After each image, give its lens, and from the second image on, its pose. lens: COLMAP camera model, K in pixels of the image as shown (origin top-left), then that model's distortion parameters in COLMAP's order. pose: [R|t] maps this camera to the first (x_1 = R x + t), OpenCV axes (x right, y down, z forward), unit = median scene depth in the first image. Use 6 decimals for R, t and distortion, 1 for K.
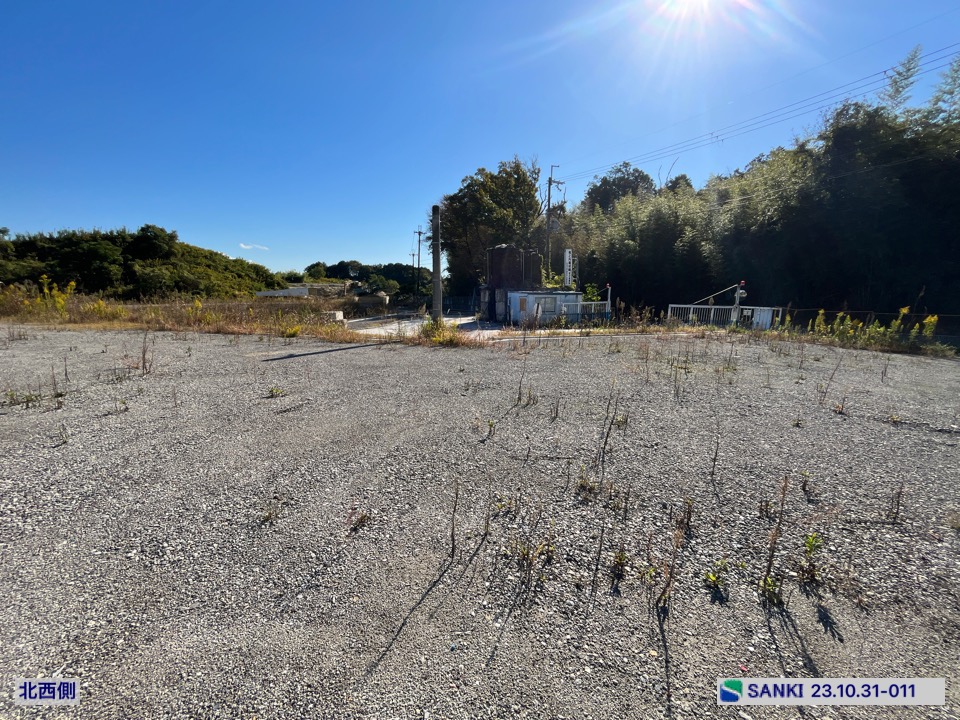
lens RADIAL K [[389.9, 0, 477.3], [0, 389.9, 356.6], [0, 0, 1]] dist [-0.002939, 0.000356]
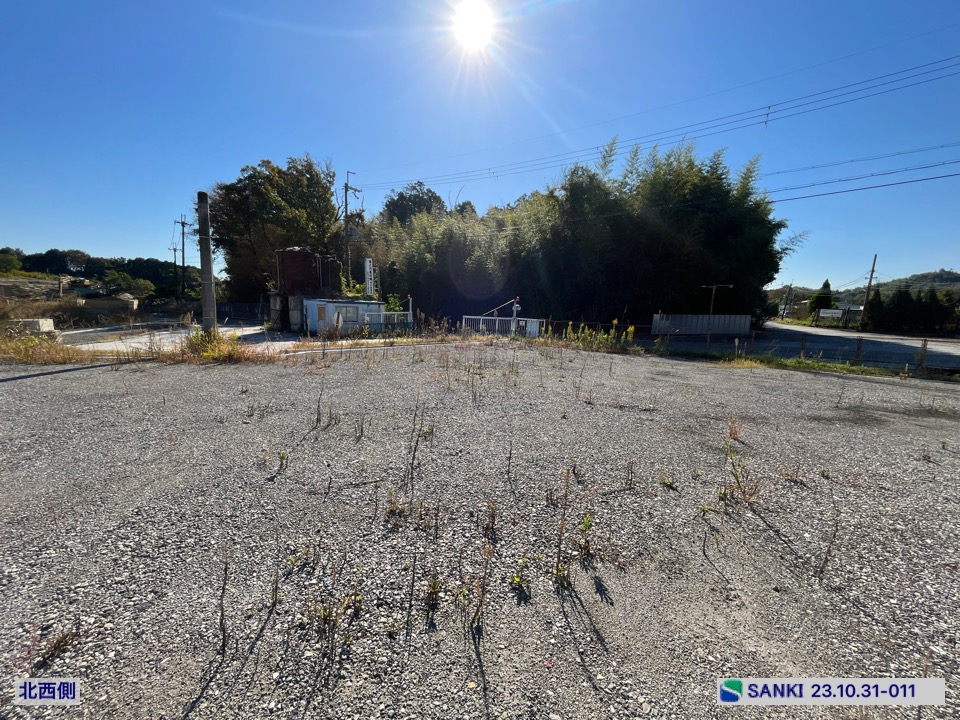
lens RADIAL K [[389.9, 0, 477.2], [0, 389.9, 356.8], [0, 0, 1]] dist [-0.002939, 0.000356]
pose [[0.881668, -0.035916, 0.470501, 0.005067], [0.047051, 0.998821, -0.011922, -0.003081], [-0.469518, 0.032648, 0.882319, 0.014089]]
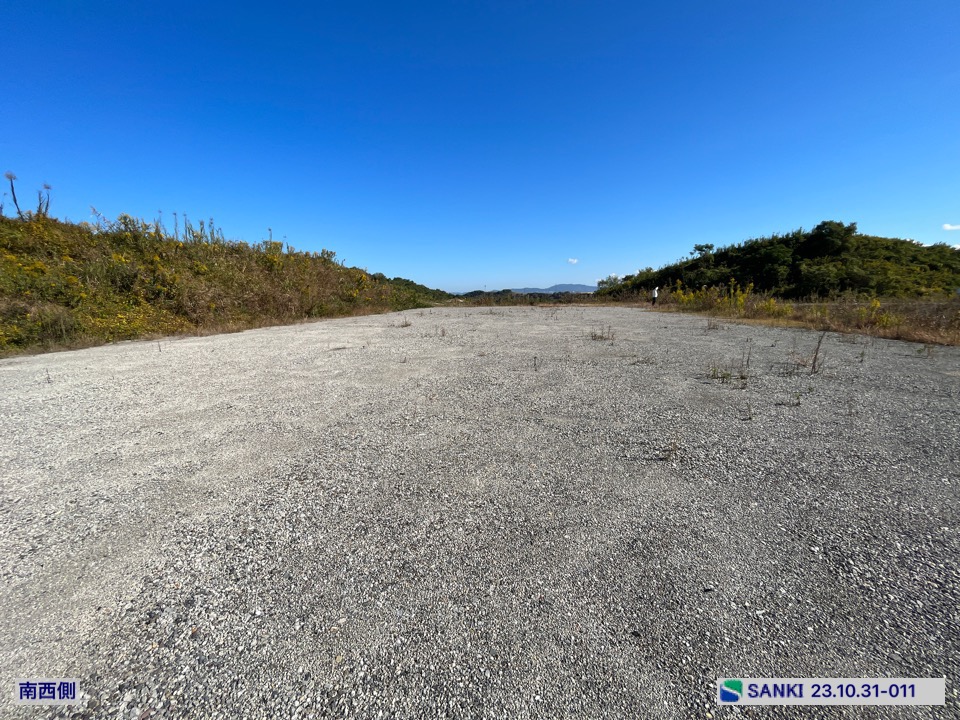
lens RADIAL K [[389.9, 0, 477.3], [0, 389.9, 356.5], [0, 0, 1]] dist [-0.002939, 0.000356]
pose [[0.179241, 0.144354, -0.973157, -0.019175], [-0.141151, 0.982716, 0.119774, 0.002167], [0.973627, 0.115894, 0.196519, -0.017264]]
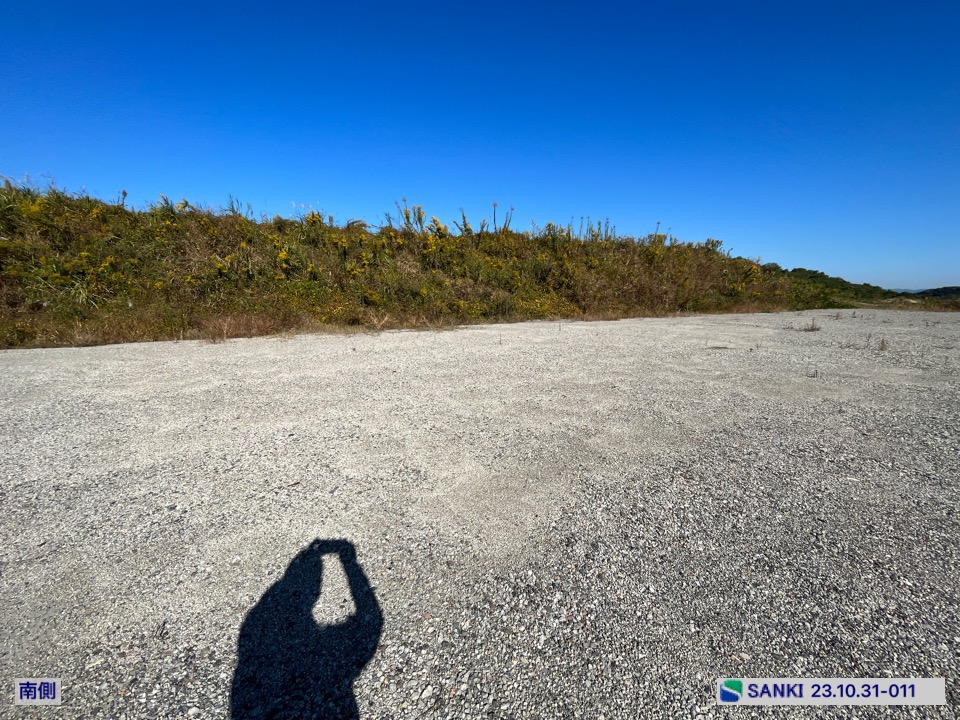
lens RADIAL K [[389.9, 0, 477.4], [0, 389.9, 356.5], [0, 0, 1]] dist [-0.002939, 0.000356]
pose [[-0.640624, 0.119069, -0.758566, -0.014379], [-0.136993, 0.954331, 0.265490, 0.006495], [0.755535, 0.273998, -0.595056, -0.039193]]
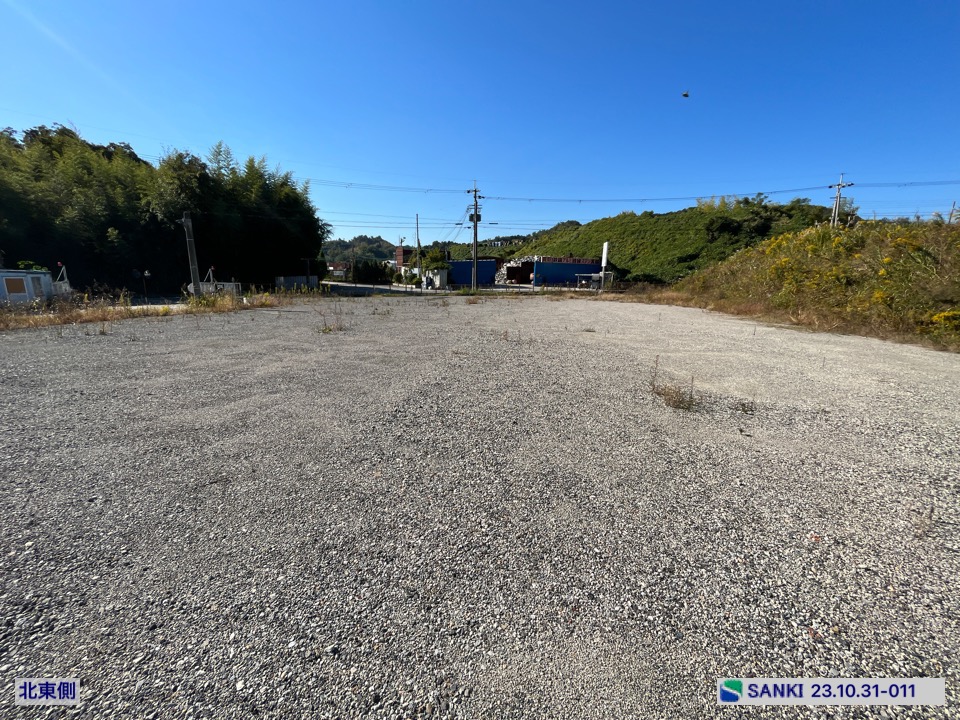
lens RADIAL K [[389.9, 0, 479.2], [0, 389.9, 357.7], [0, 0, 1]] dist [-0.002939, 0.000356]
pose [[-0.122685, -0.206166, 0.970796, -1.479997], [0.140404, 0.964741, 0.222624, -0.048830], [-0.982464, 0.163616, -0.089412, 0.173329]]
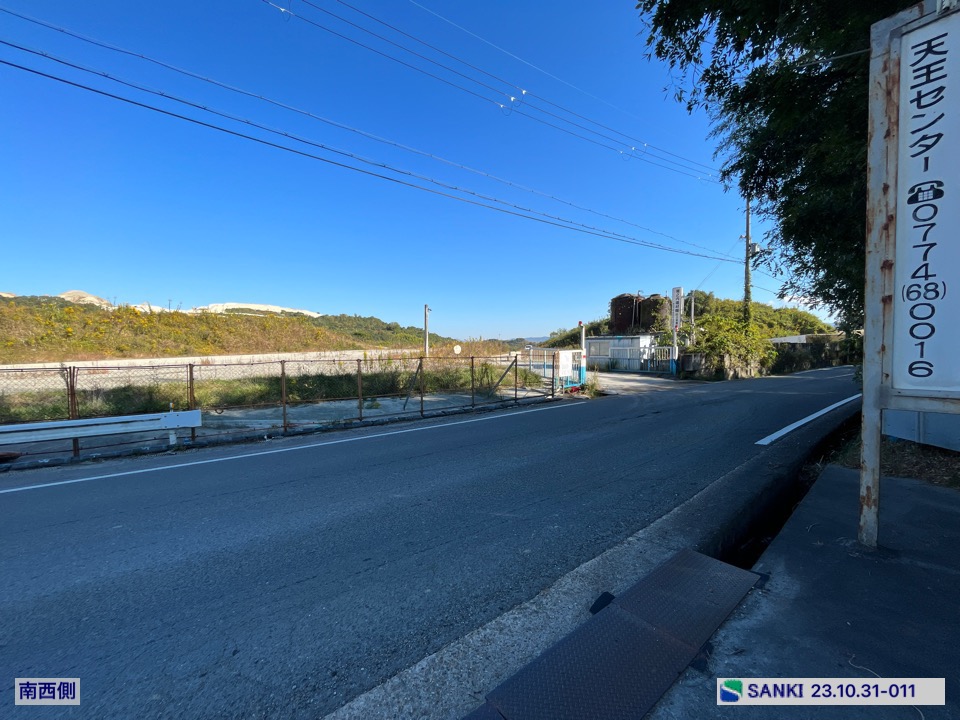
lens RADIAL K [[389.9, 0, 482.6], [0, 389.9, 362.3], [0, 0, 1]] dist [-0.002939, 0.000356]
pose [[0.143853, 0.040314, -0.988778, 2.071726], [-0.150191, 0.988485, 0.018451, -0.119321], [0.978135, 0.145852, 0.148251, 0.925262]]
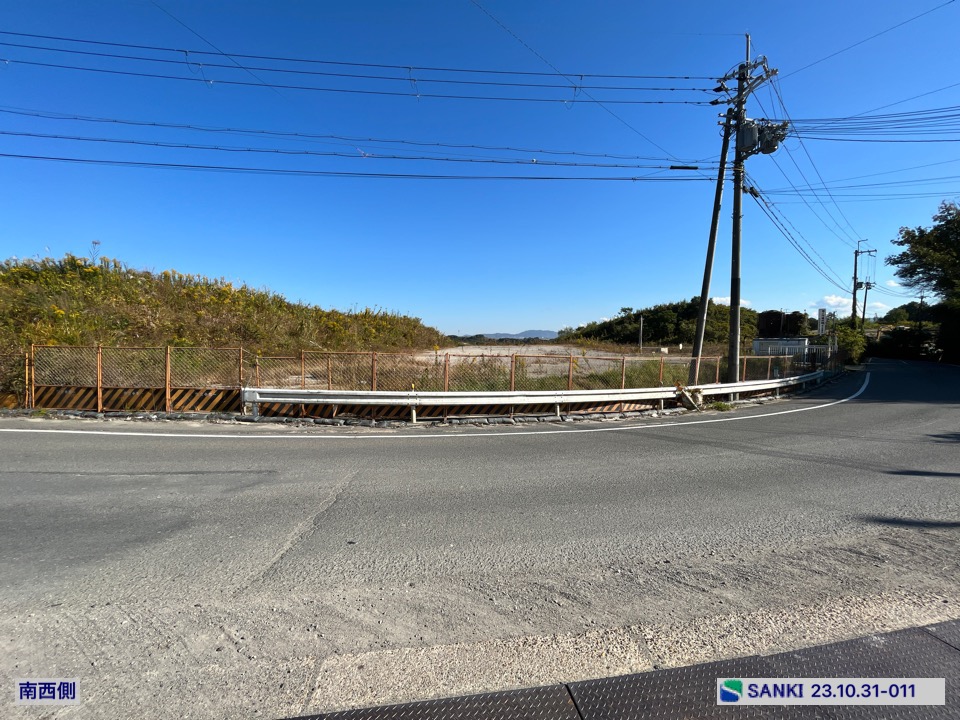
lens RADIAL K [[389.9, 0, 482.6], [0, 389.9, 362.1], [0, 0, 1]] dist [-0.002939, 0.000356]
pose [[0.263419, 0.049242, -0.963424, 2.551189], [-0.150263, 0.988601, 0.009444, 0.178989], [0.952907, 0.142279, 0.267816, -1.062067]]
